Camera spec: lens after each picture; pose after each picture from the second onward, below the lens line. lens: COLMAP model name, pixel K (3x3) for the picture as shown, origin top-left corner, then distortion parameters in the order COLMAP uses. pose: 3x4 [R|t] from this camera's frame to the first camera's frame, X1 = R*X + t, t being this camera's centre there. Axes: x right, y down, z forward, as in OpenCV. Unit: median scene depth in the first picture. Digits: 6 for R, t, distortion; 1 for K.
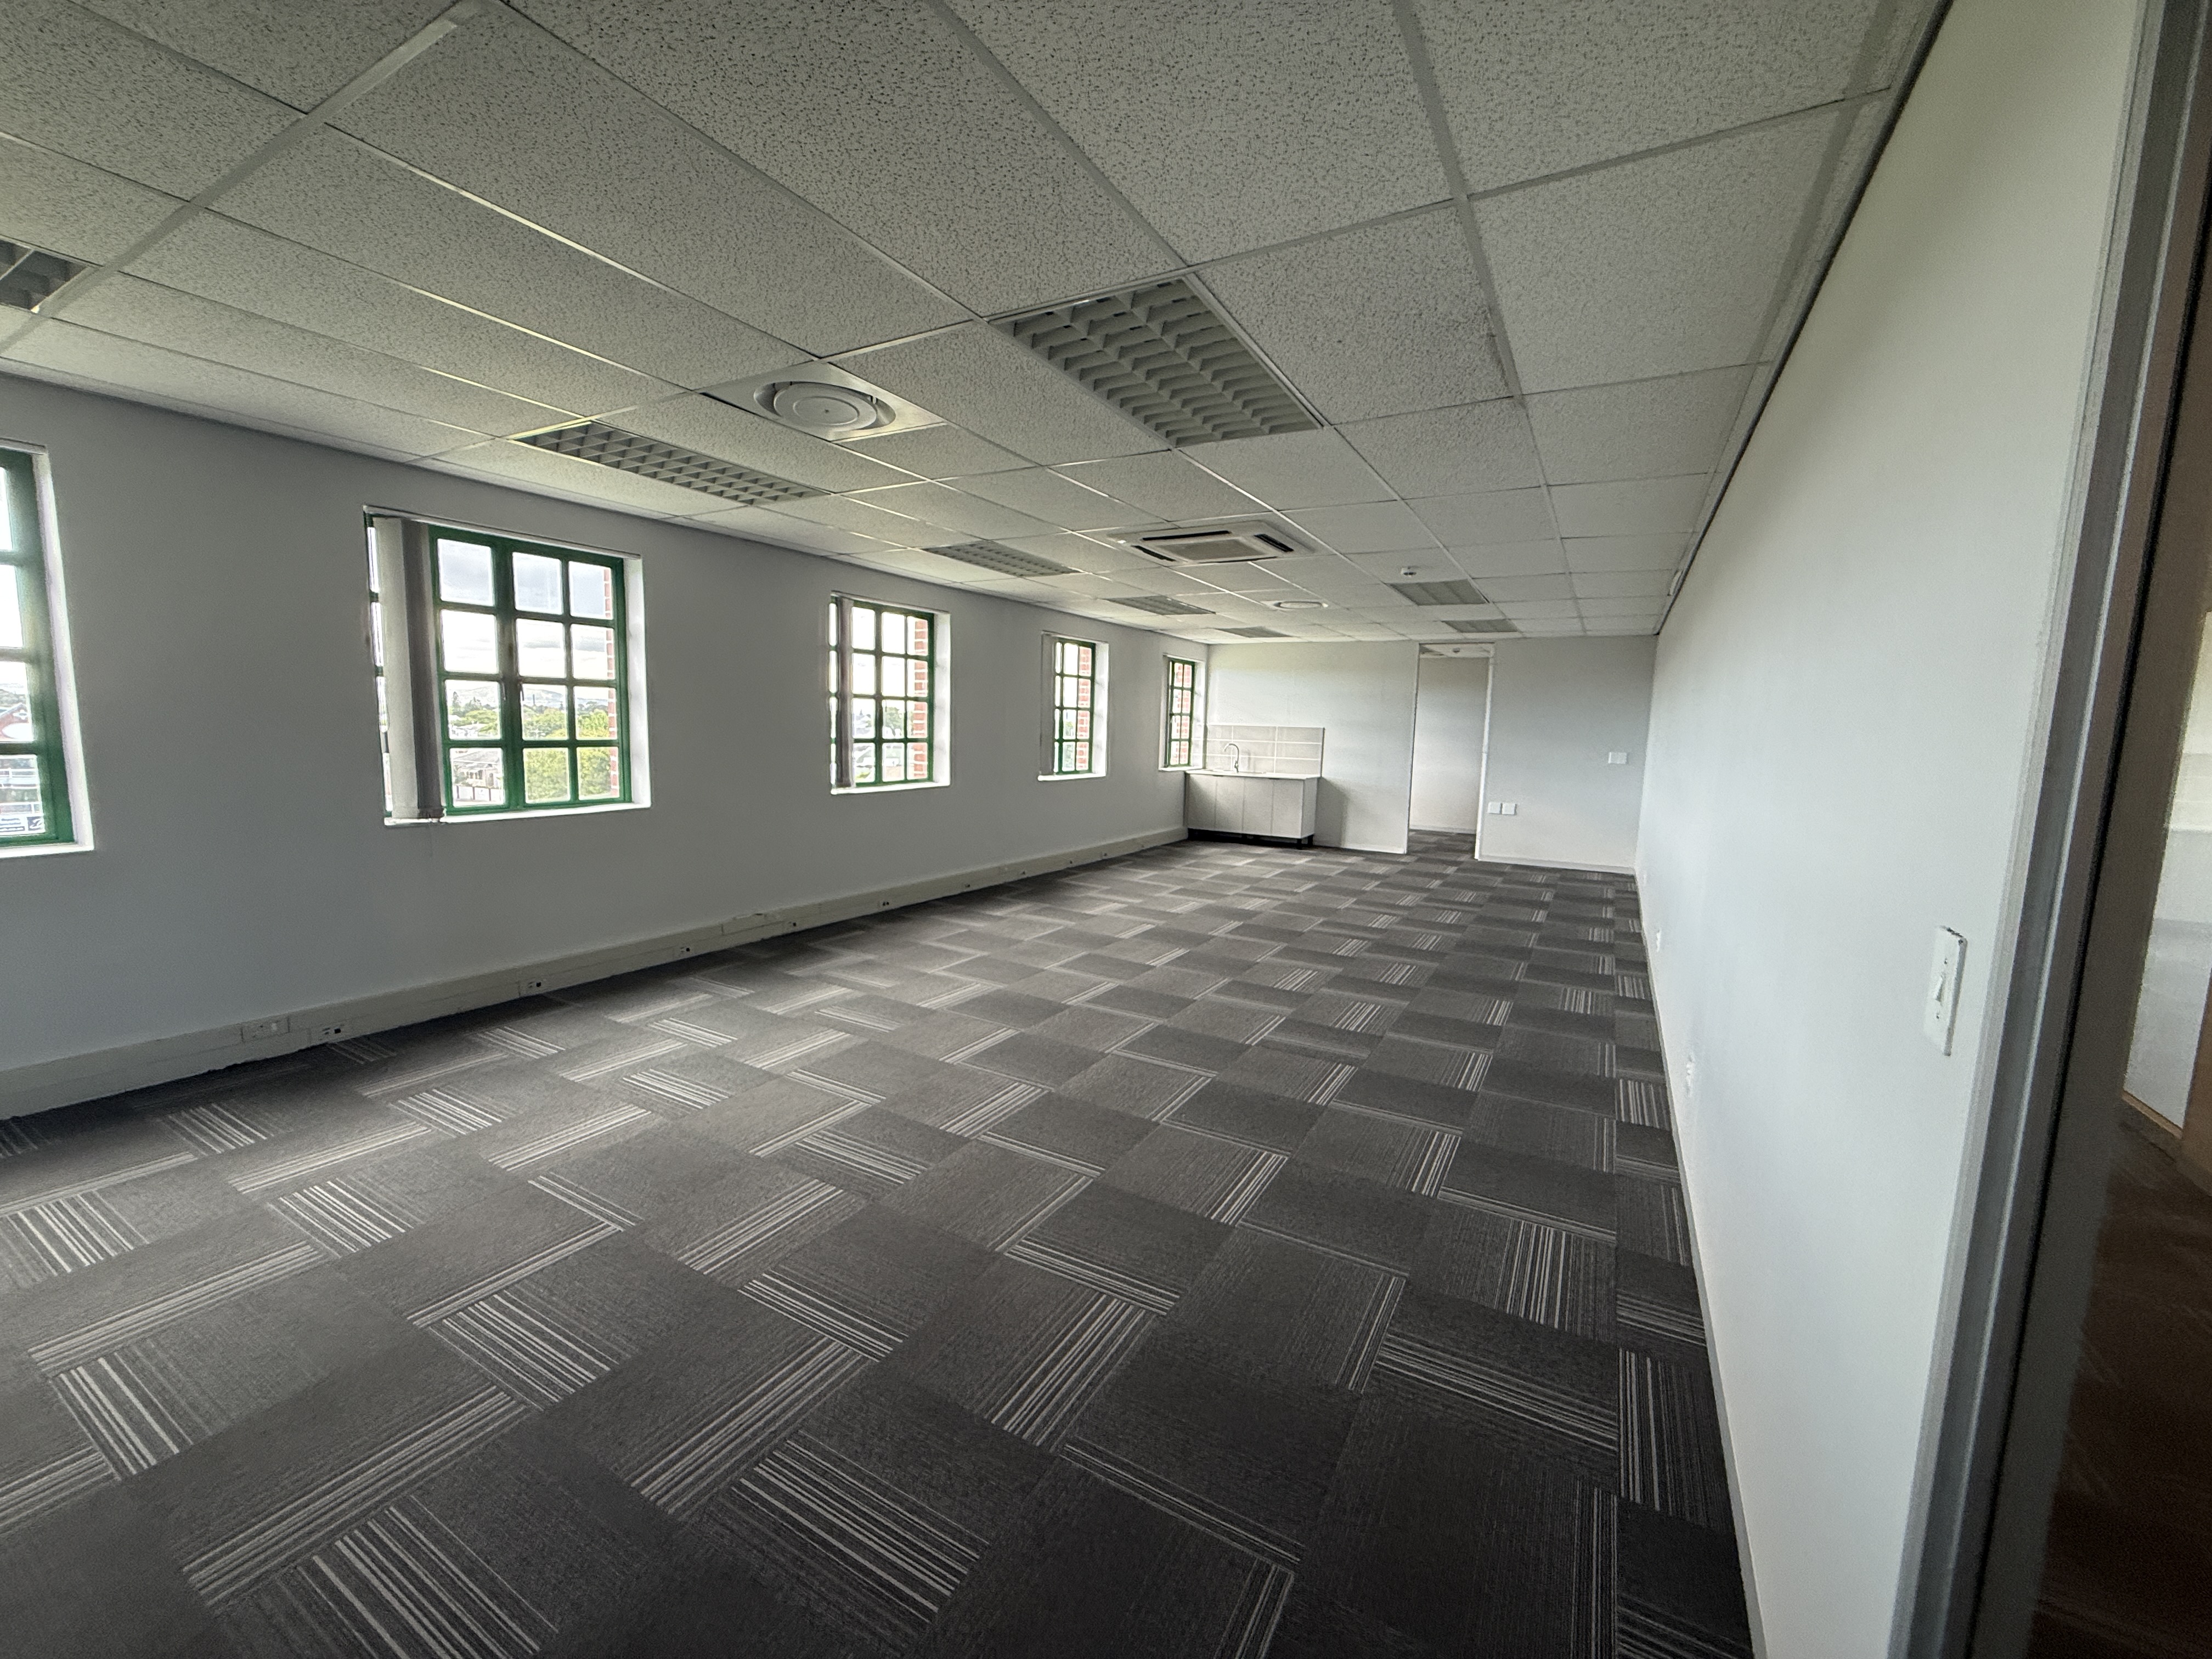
lens RADIAL K [[894.5, 0, 1120.3], [0, 894.5, 827.0], [0, 0, 1]] dist [0.003129, -0.000470]
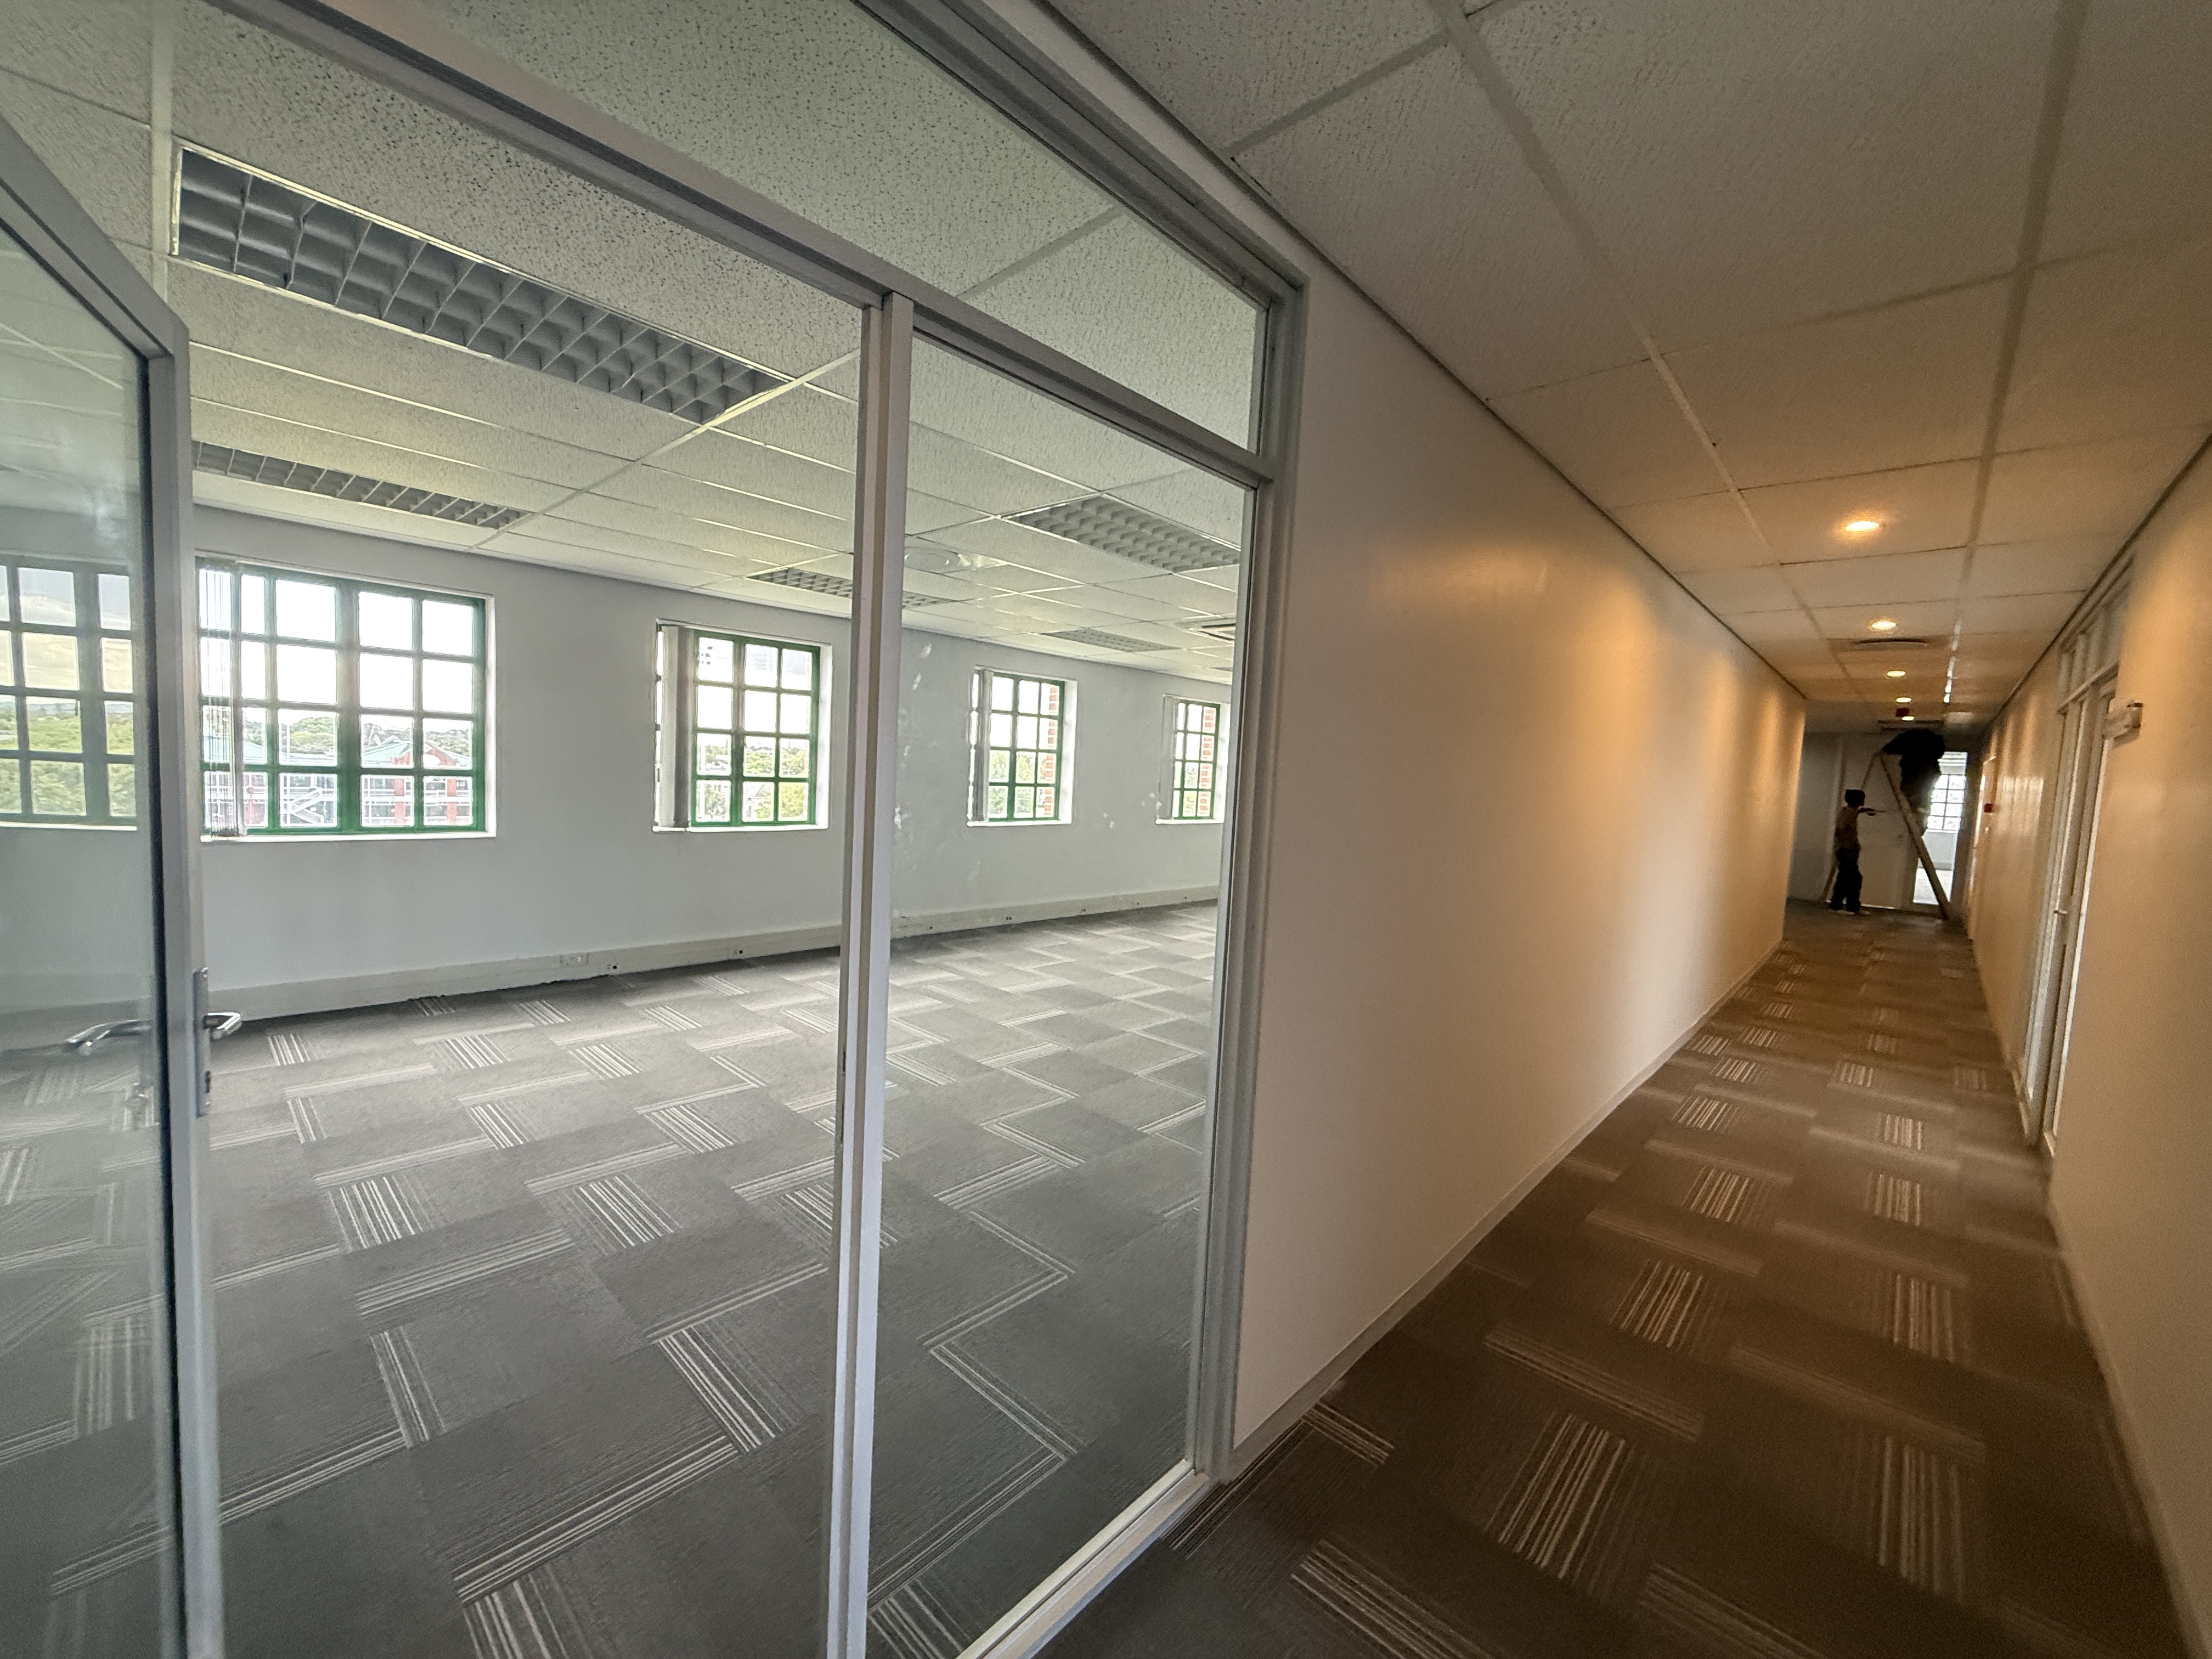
lens RADIAL K [[894.5, 0, 1120.3], [0, 894.5, 827.0], [0, 0, 1]] dist [0.003129, -0.000470]
pose [[0.974976, 0.037158, -0.219184, 0.210011], [-0.049411, 0.997492, -0.050686, 0.023452], [0.216751, 0.060247, 0.974366, -0.224708]]
